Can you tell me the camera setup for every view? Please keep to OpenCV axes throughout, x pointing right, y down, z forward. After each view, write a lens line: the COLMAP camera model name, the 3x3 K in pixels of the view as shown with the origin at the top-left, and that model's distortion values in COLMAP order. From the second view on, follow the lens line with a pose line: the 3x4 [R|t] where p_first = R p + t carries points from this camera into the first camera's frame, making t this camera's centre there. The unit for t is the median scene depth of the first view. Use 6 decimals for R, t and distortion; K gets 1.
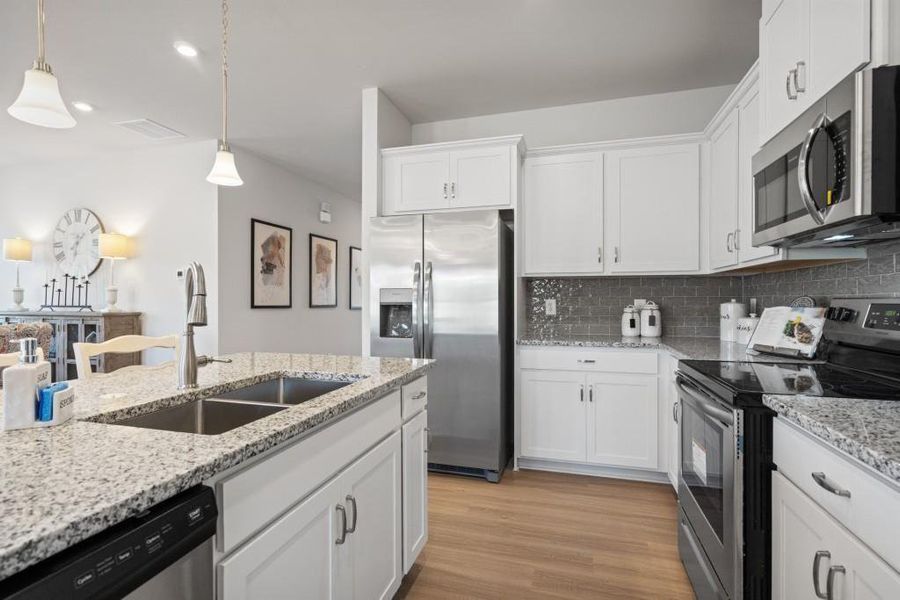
lens RADIAL K [[443.8, 0, 445.7], [0, 443.8, 302.6], [0, 0, 1]] dist [-0.000900, 0.000166]
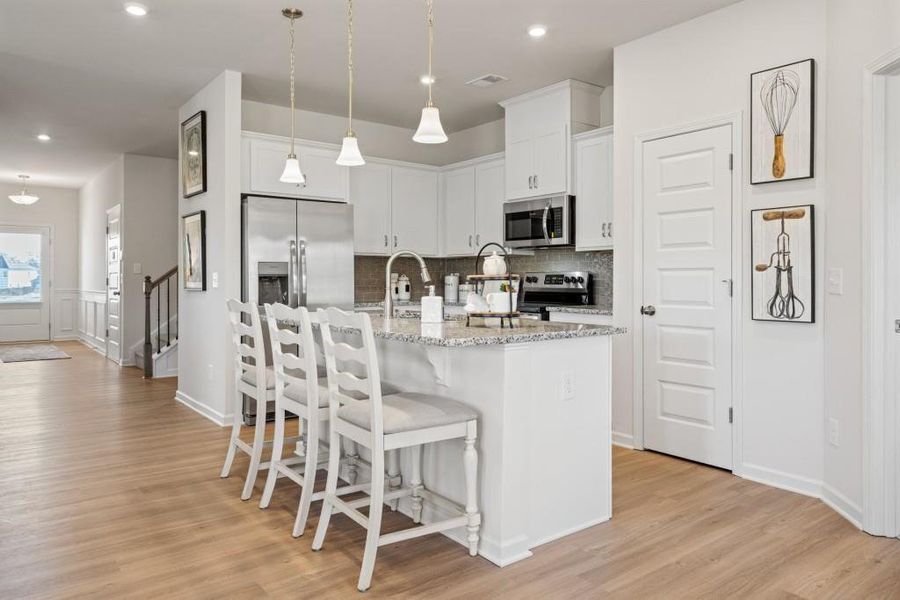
lens RADIAL K [[617.3, 0, 464.8], [0, 617.3, 282.4], [0, 0, 1]] dist [-0.007998, -0.001363]
pose [[0.573392, -0.001007, 0.819281, -1.064575], [0.003149, 0.999995, -0.000974, 0.024394], [-0.819275, 0.003138, 0.573392, -0.296557]]
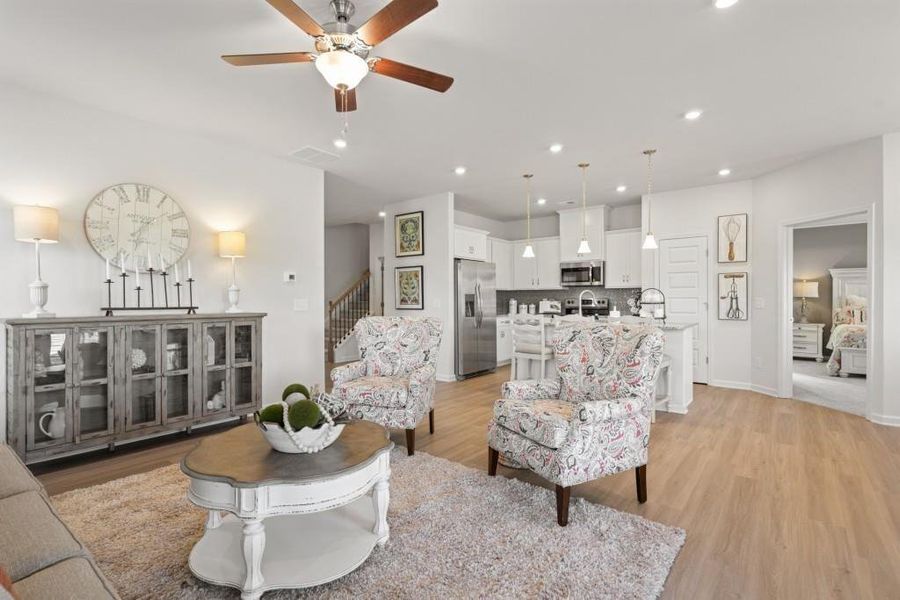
lens RADIAL K [[430.9, 0, 450.5], [0, 430.9, 299.9], [0, 0, 1]] dist [-0.006124, 0.000256]
pose [[0.366478, -0.002655, 0.930423, -2.000252], [0.010386, 0.999945, -0.001238, -0.000850], [-0.930369, 0.010117, 0.366486, 0.308010]]
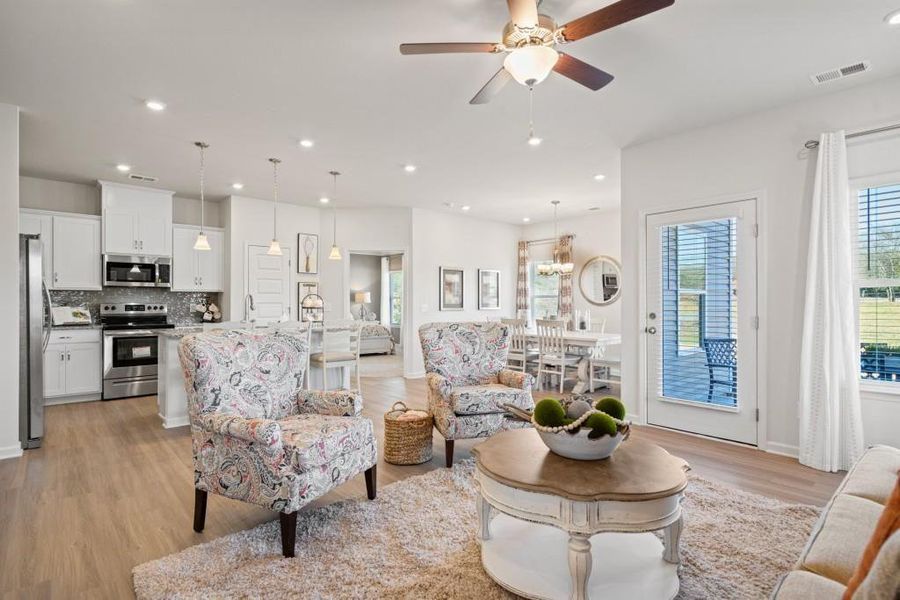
lens RADIAL K [[443.8, 0, 451.2], [0, 443.8, 297.9], [0, 0, 1]] dist [-0.000900, 0.000166]
pose [[-0.855359, 0.006874, 0.517991, -1.657149], [0.004416, 0.999972, -0.005979, -0.009220], [-0.518017, -0.002826, -0.855365, 1.407311]]
